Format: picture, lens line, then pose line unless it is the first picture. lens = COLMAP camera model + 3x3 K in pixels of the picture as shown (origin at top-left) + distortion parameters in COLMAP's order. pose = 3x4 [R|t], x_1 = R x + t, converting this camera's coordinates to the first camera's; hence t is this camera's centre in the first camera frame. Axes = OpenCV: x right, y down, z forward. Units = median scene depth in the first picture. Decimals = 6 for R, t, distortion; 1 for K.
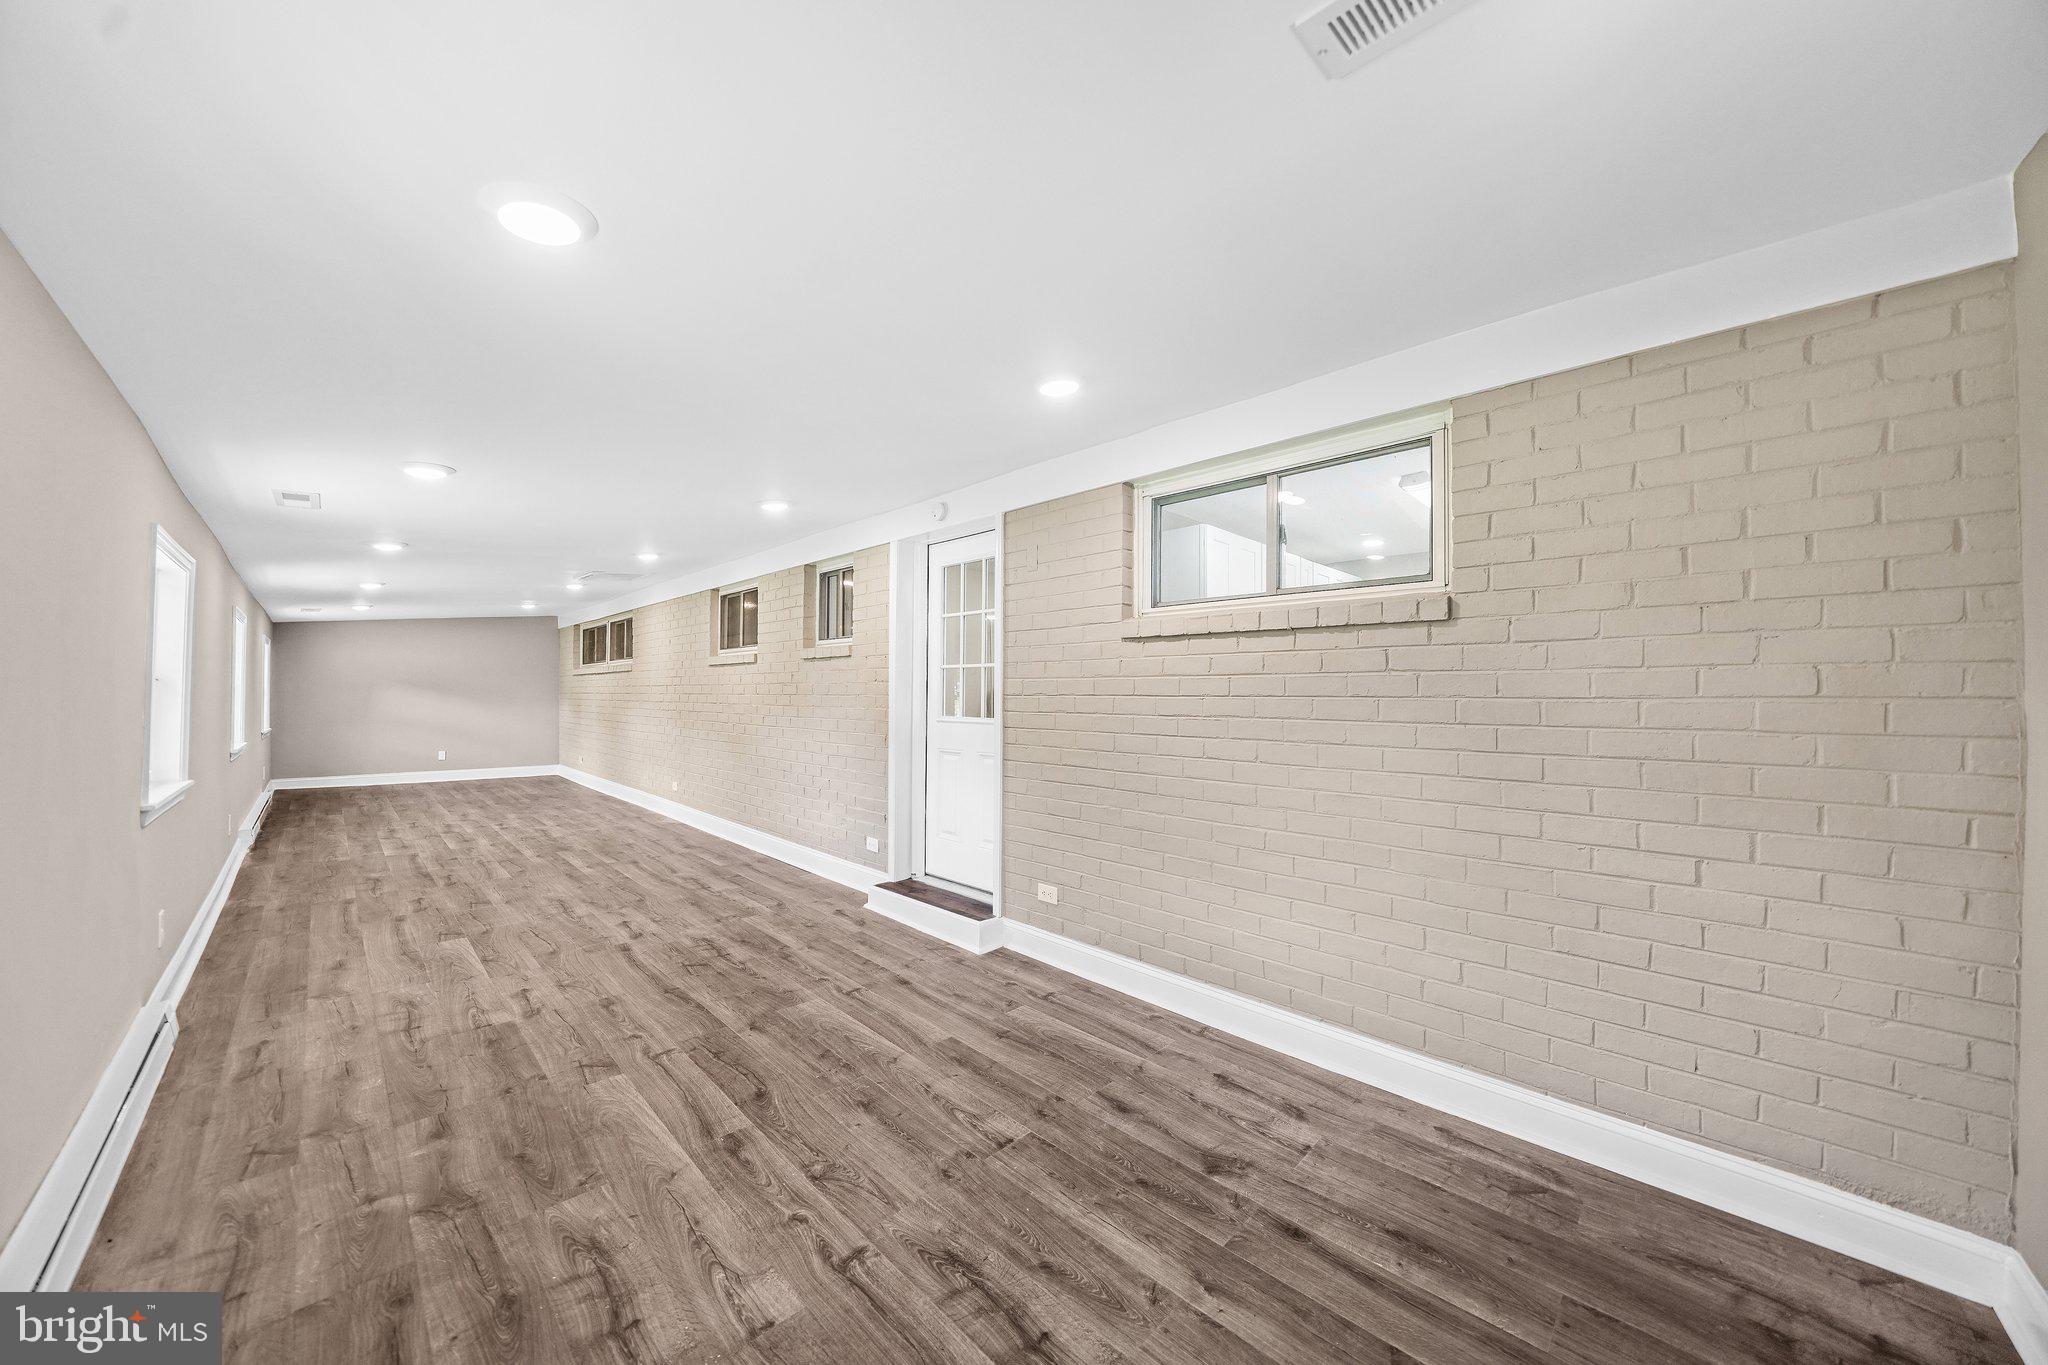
lens RADIAL K [[712.0, 0, 1022.7], [0, 712.0, 688.3], [0, 0, 1]] dist [-0.021971, 0.002176]
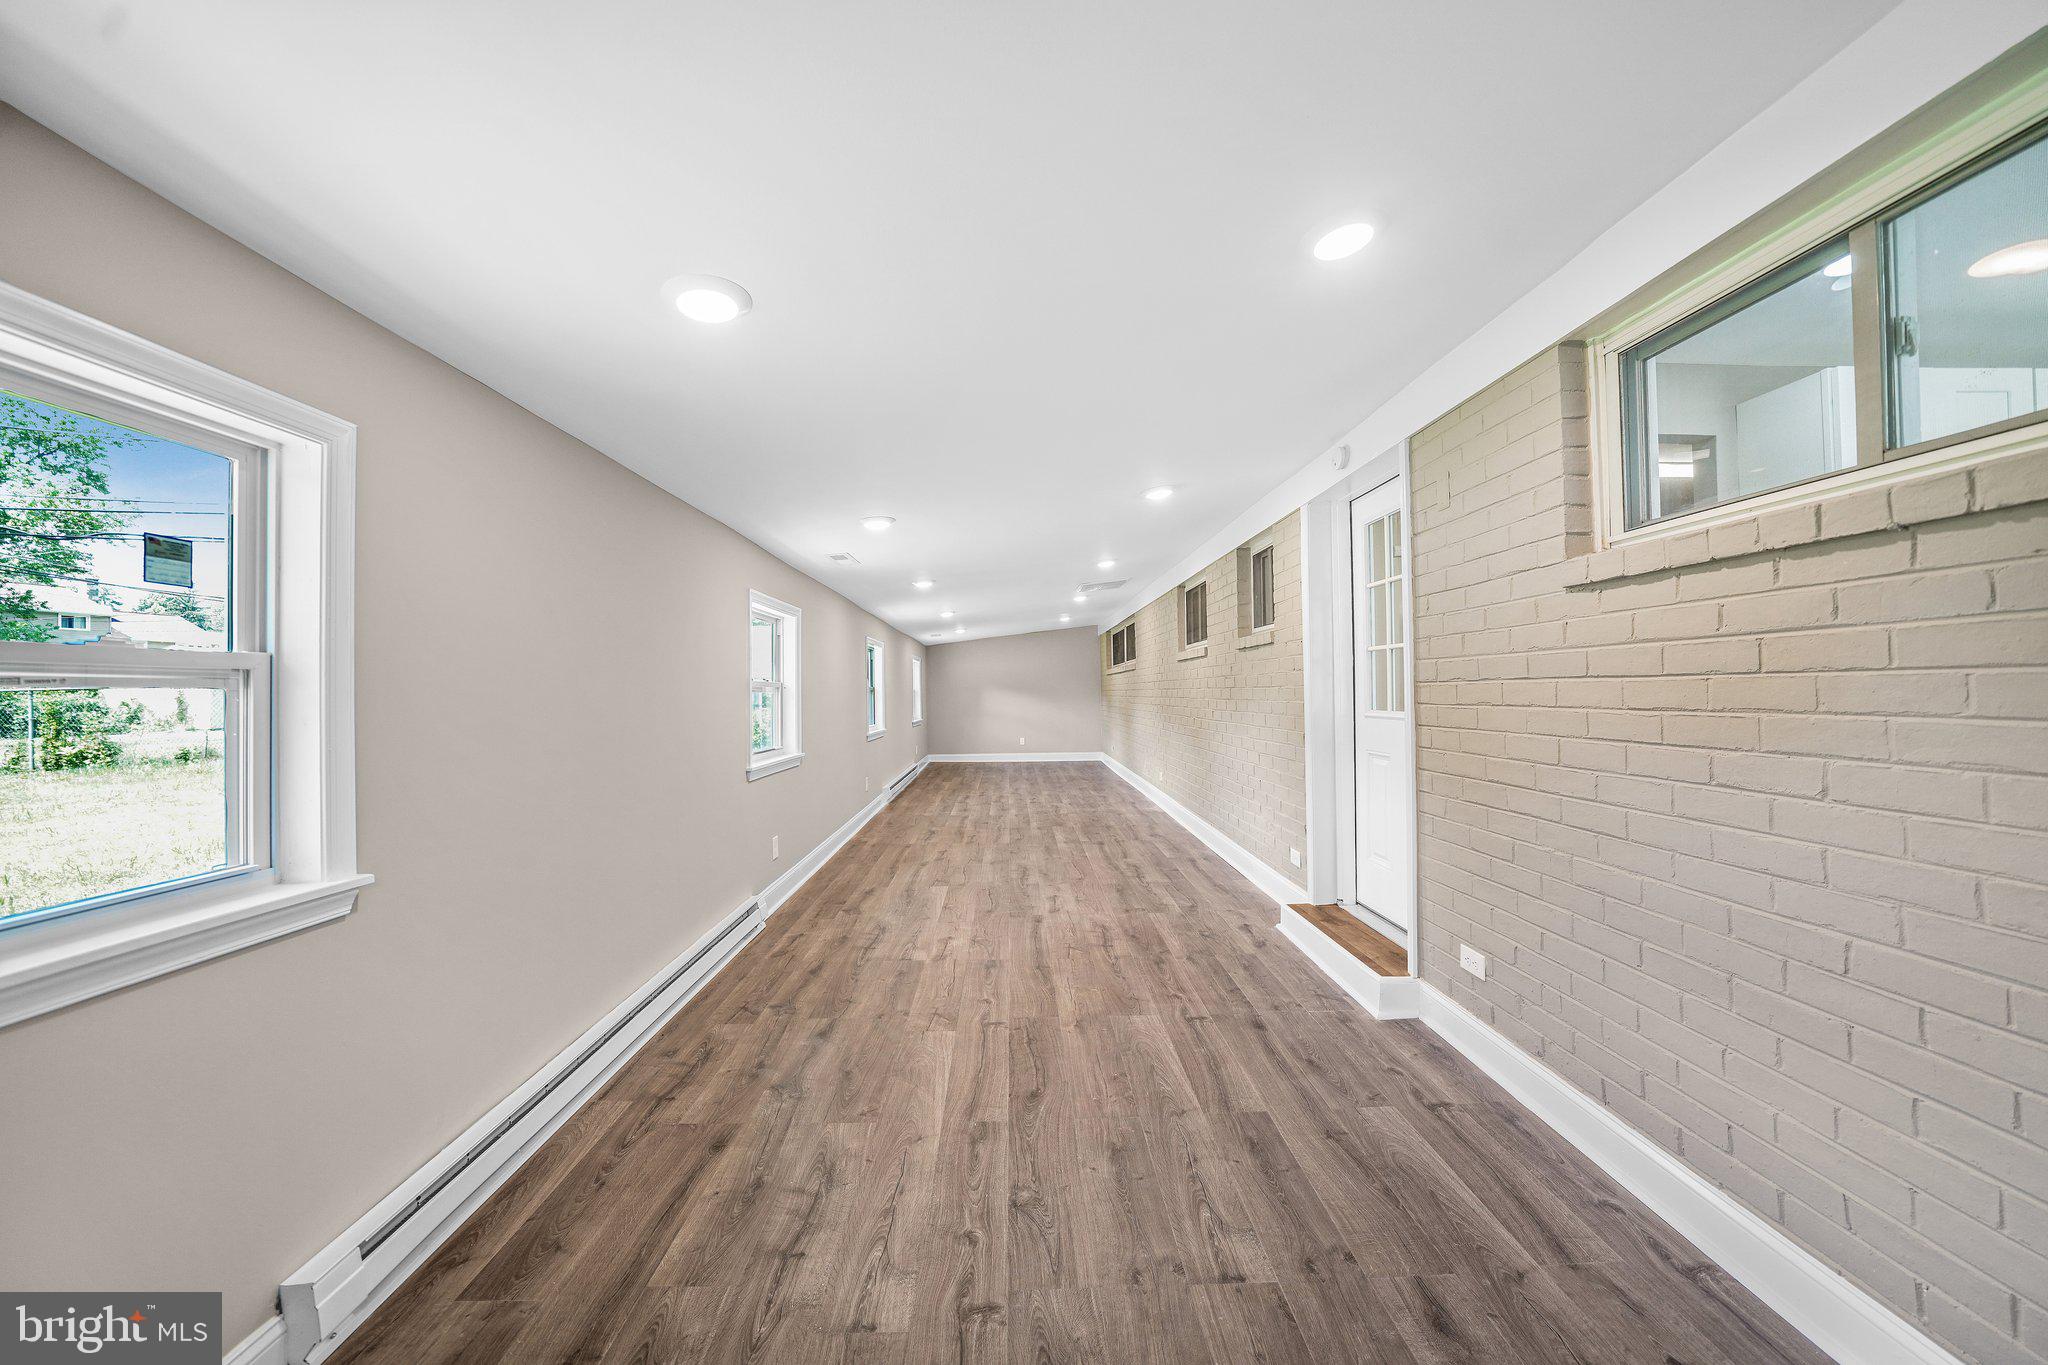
lens RADIAL K [[712.0, 0, 1022.7], [0, 712.0, 688.3], [0, 0, 1]] dist [-0.021971, 0.002176]
pose [[0.715307, -0.022194, -0.698458, 0.227851], [0.028453, 0.999592, -0.002623, 0.007317], [0.698231, -0.017997, 0.715646, 0.208291]]
